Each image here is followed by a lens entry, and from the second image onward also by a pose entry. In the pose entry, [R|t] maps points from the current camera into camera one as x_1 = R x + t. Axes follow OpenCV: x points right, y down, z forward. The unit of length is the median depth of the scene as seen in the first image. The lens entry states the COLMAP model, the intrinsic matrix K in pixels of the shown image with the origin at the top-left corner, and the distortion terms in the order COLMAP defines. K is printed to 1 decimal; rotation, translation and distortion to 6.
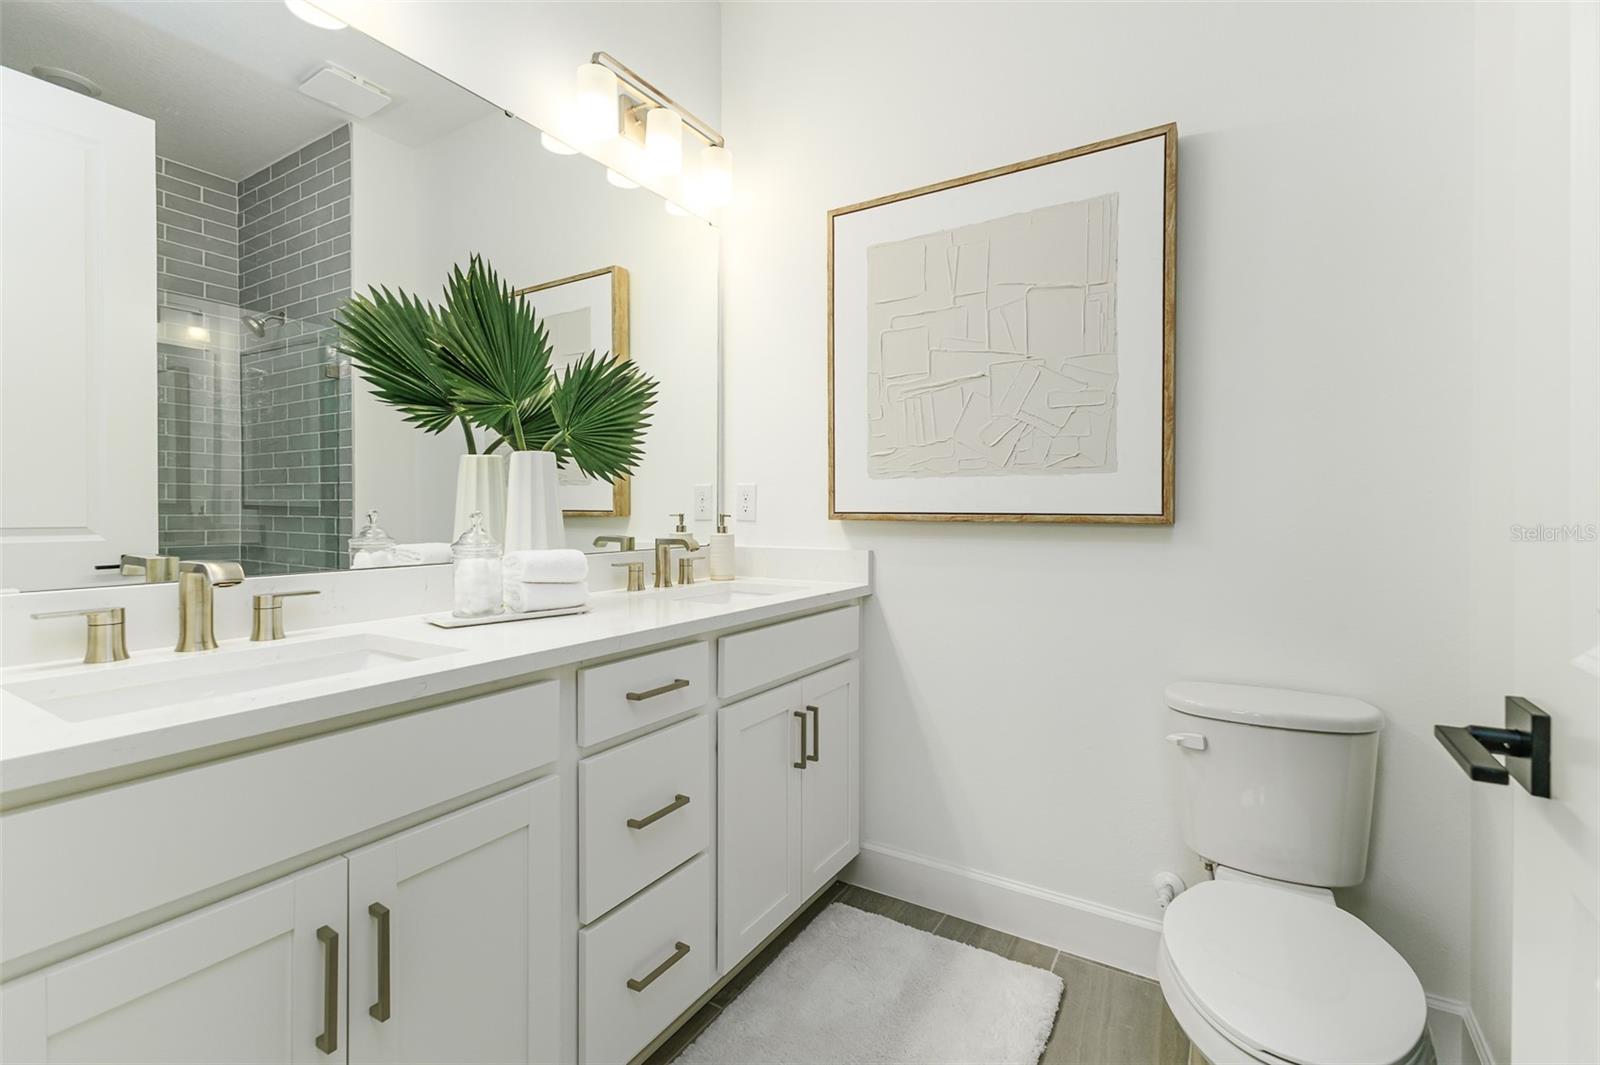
lens RADIAL K [[714.3, 0, 807.6], [0, 714.3, 526.0], [0, 0, 1]] dist [0.012133, 0.000867]
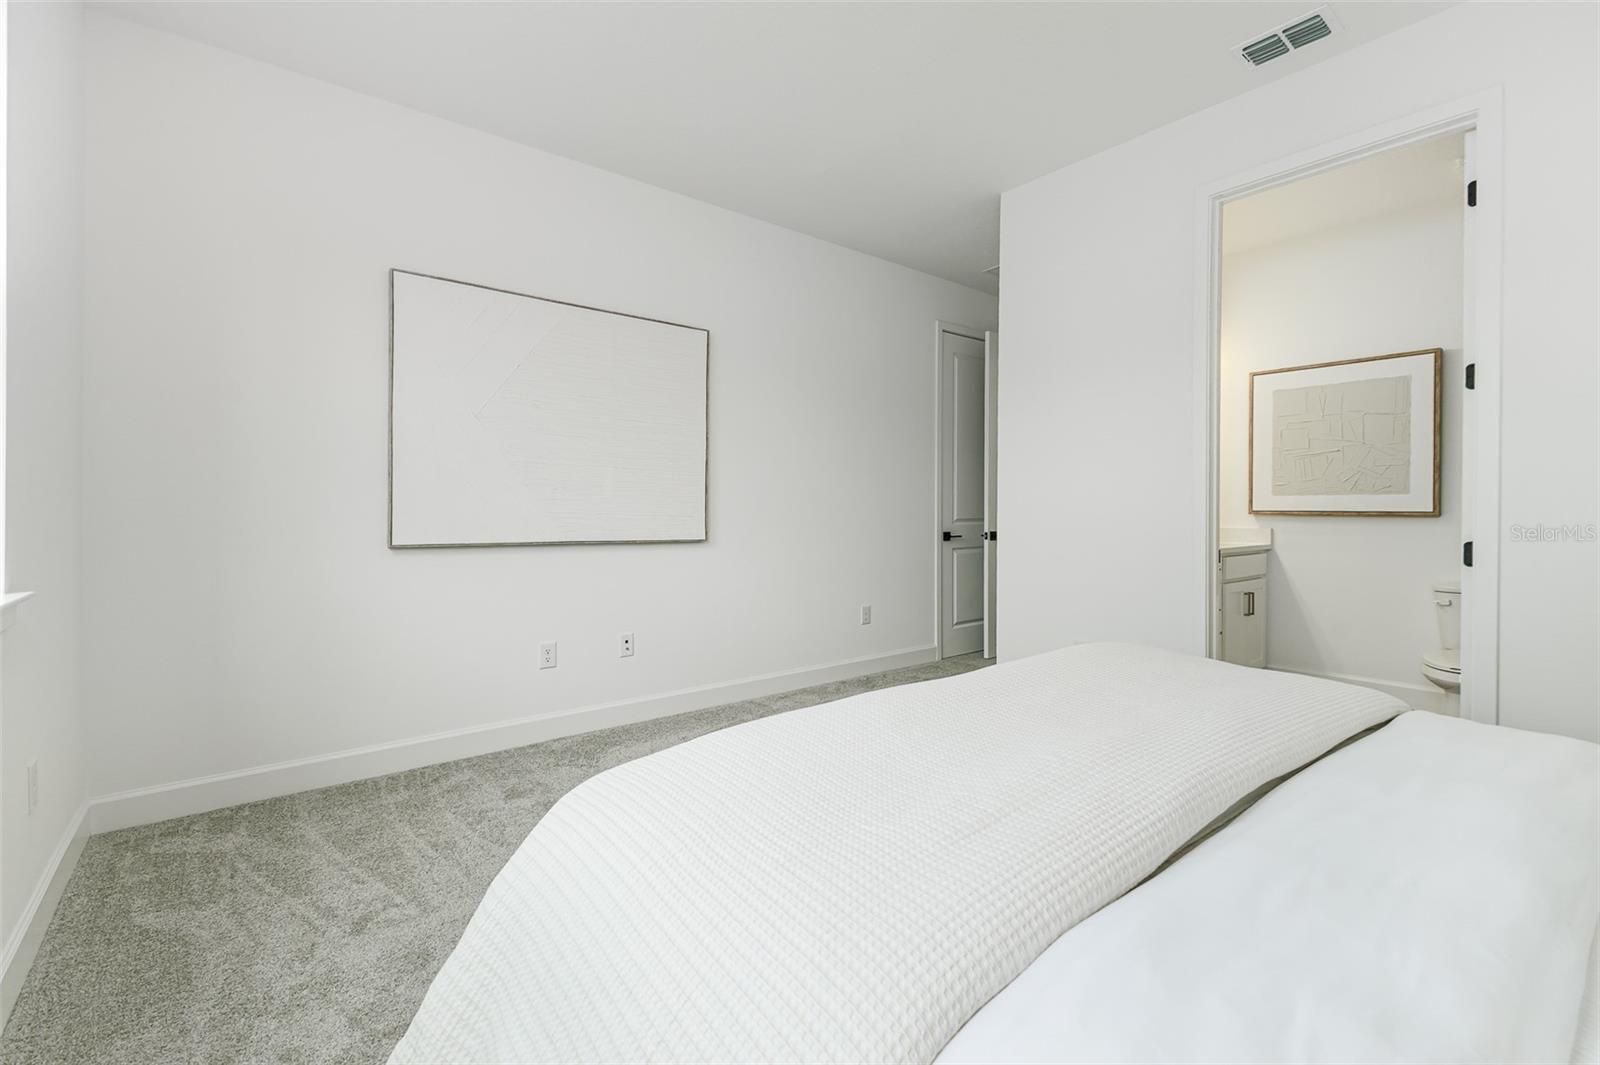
lens RADIAL K [[714.3, 0, 792.5], [0, 714.3, 525.3], [0, 0, 1]] dist [0.012133, 0.000867]
pose [[0.945781, 0.005816, -0.324752, -0.610258], [-0.003878, 0.999971, 0.006613, 0.017245], [0.324781, -0.004995, 0.945776, -1.619019]]
